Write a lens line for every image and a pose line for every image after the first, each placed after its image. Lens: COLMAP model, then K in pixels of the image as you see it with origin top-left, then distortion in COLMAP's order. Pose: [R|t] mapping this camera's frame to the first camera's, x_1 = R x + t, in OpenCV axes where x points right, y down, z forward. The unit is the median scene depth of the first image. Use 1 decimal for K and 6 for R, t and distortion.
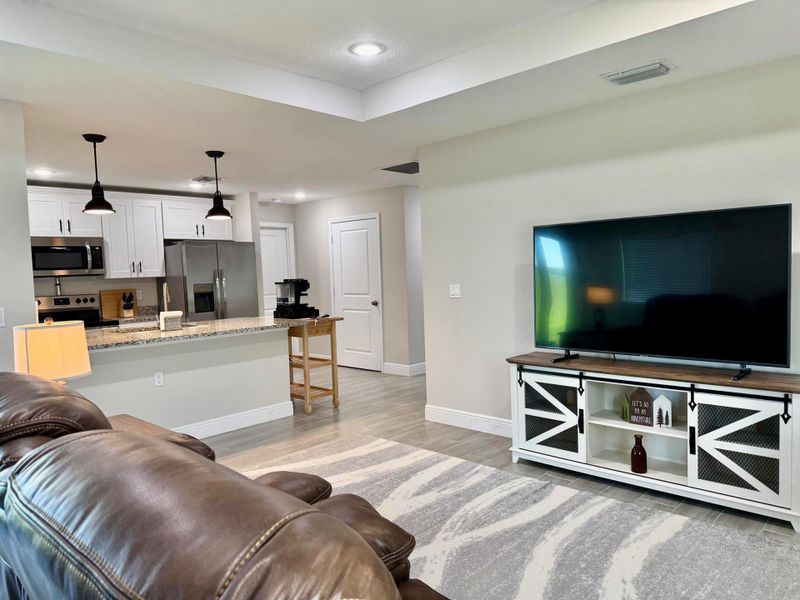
lens RADIAL K [[565.6, 0, 400.0], [0, 565.6, 300.0], [0, 0, 1]] dist [0.139531, -0.185901]
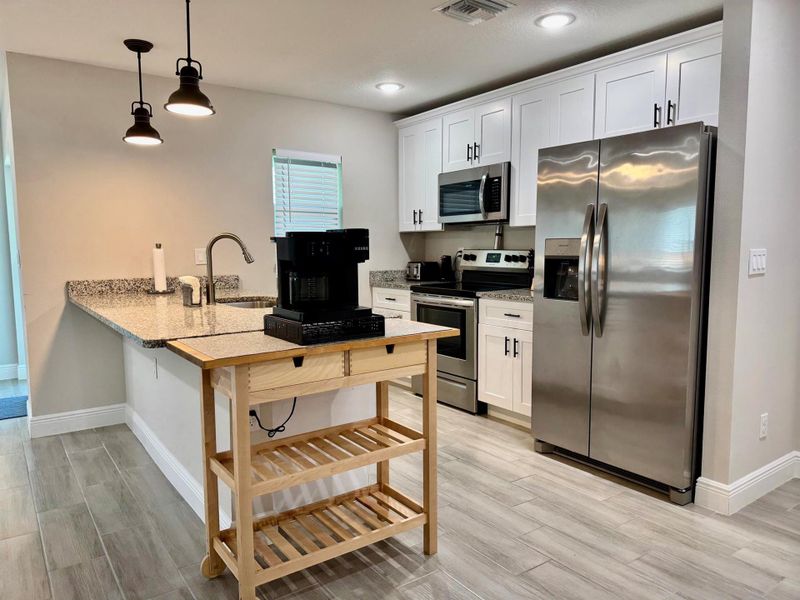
lens RADIAL K [[565.6, 0, 400.0], [0, 565.6, 300.0], [0, 0, 1]] dist [0.139531, -0.185901]
pose [[-0.175817, 0.129896, -0.975815, 0.155837], [-0.038847, 0.989569, 0.138726, -0.040855], [0.983656, 0.062298, -0.168937, 1.027740]]
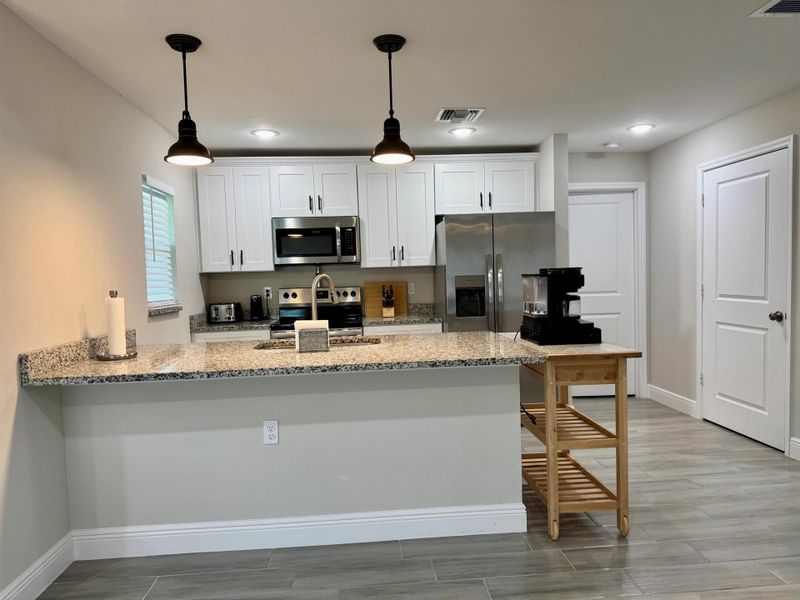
lens RADIAL K [[565.6, 0, 400.0], [0, 565.6, 300.0], [0, 0, 1]] dist [0.139531, -0.185901]
pose [[0.749227, 0.040844, -0.661052, 0.054305], [-0.029747, 0.999165, 0.028020, -0.016418], [0.661645, -0.001329, 0.749816, 0.460387]]
